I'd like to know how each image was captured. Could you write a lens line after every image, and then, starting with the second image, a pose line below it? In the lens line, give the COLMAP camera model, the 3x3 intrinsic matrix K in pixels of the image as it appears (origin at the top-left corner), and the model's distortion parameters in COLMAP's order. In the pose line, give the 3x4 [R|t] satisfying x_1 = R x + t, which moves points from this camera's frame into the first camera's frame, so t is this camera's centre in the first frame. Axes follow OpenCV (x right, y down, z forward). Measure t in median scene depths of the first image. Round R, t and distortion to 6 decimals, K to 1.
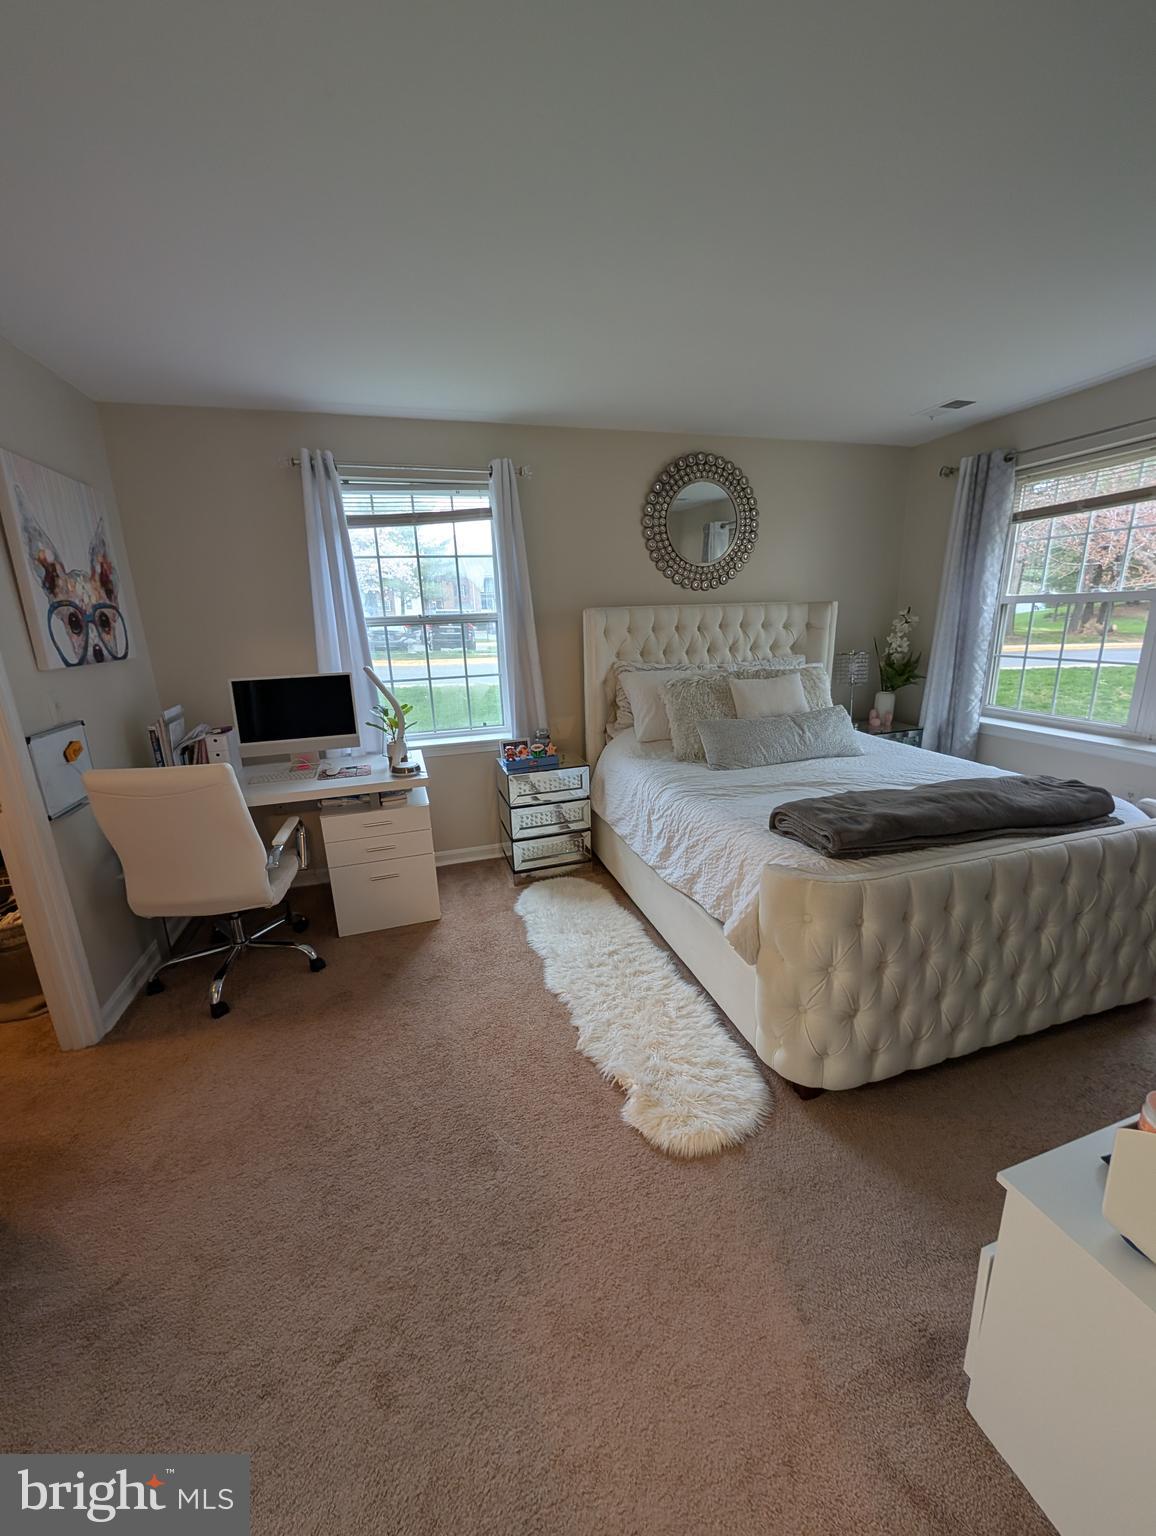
lens RADIAL K [[583.4, 0, 581.4], [0, 583.4, 767.6], [0, 0, 1]] dist [0.001063, 0.000512]
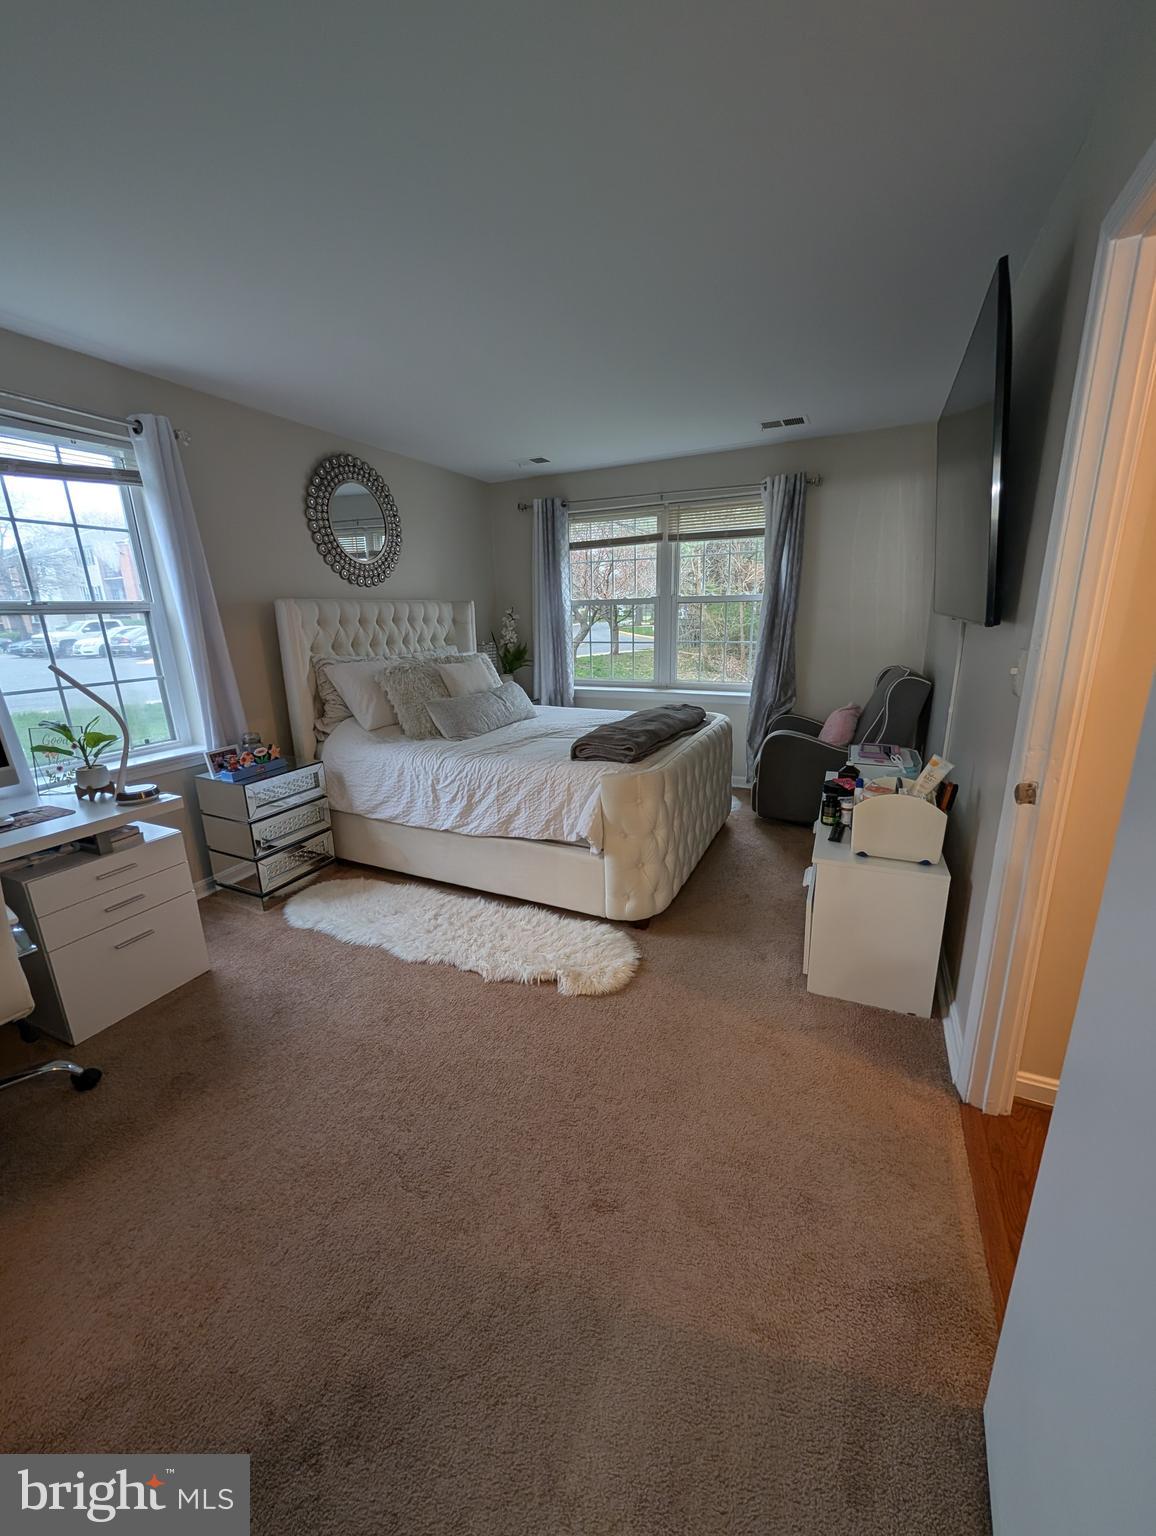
lens RADIAL K [[581.0, 0, 574.1], [0, 581.0, 769.6], [0, 0, 1]] dist [0.001331, 0.000238]
pose [[0.678205, -0.177255, 0.713175, -0.387399], [0.189770, 0.979801, 0.063058, 0.027308], [-0.709948, 0.092573, 0.698144, 0.037649]]
